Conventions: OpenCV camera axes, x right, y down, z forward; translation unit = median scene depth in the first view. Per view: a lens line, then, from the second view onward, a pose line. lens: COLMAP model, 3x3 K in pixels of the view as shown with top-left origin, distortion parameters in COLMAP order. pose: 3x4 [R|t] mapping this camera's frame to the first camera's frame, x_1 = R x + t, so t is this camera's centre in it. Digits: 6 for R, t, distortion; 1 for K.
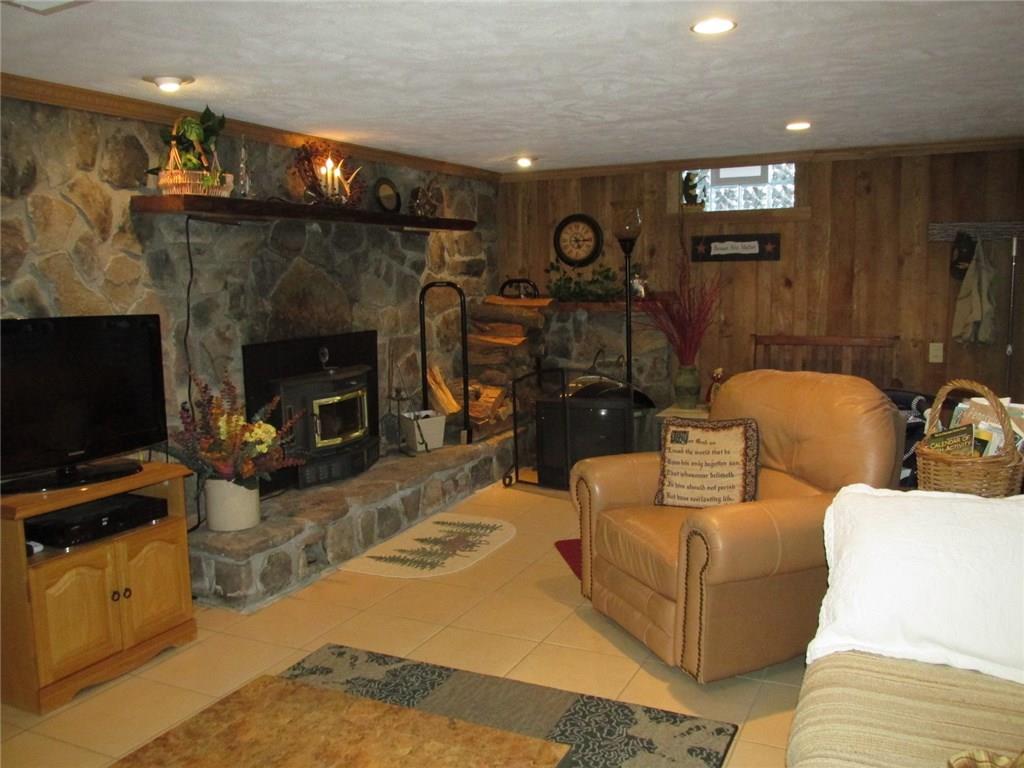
lens RADIAL K [[851.6, 0, 511.6], [0, 851.6, 382.1], [0, 0, 1]] dist [-0.027168, -0.004043]
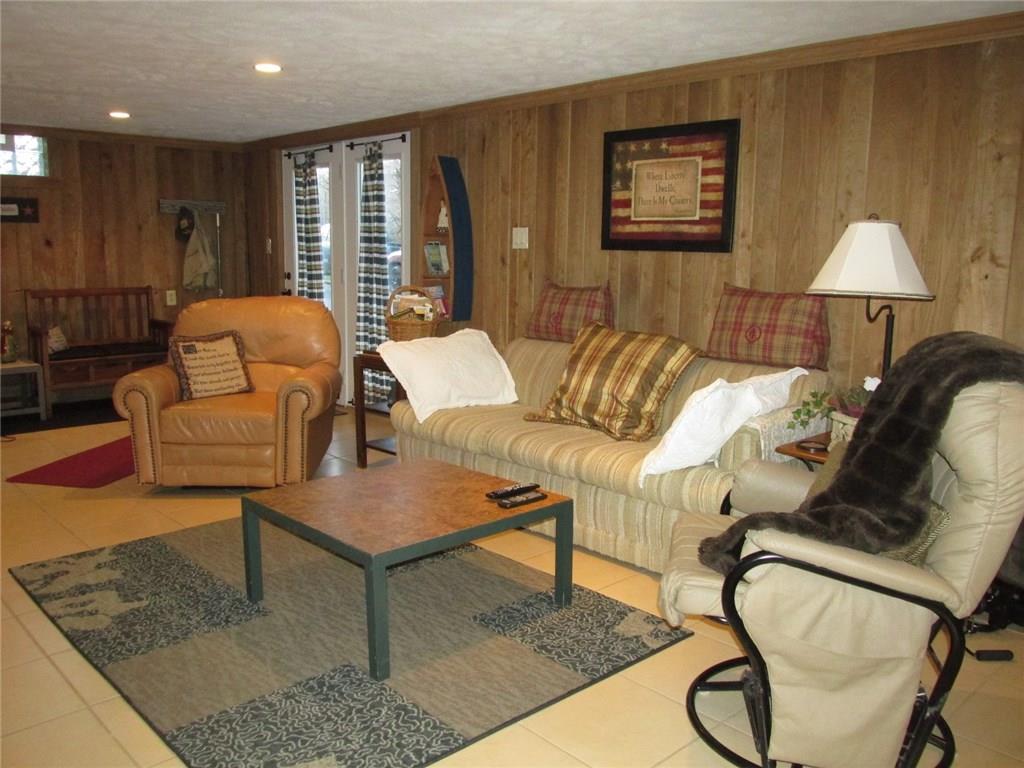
lens RADIAL K [[851.6, 0, 511.7], [0, 851.6, 385.7], [0, 0, 1]] dist [-0.027168, -0.004043]
pose [[0.369772, -0.126919, 0.920413, -0.555692], [0.100396, 0.990284, 0.096221, 0.028138], [-0.923682, 0.056826, 0.378922, 0.012121]]
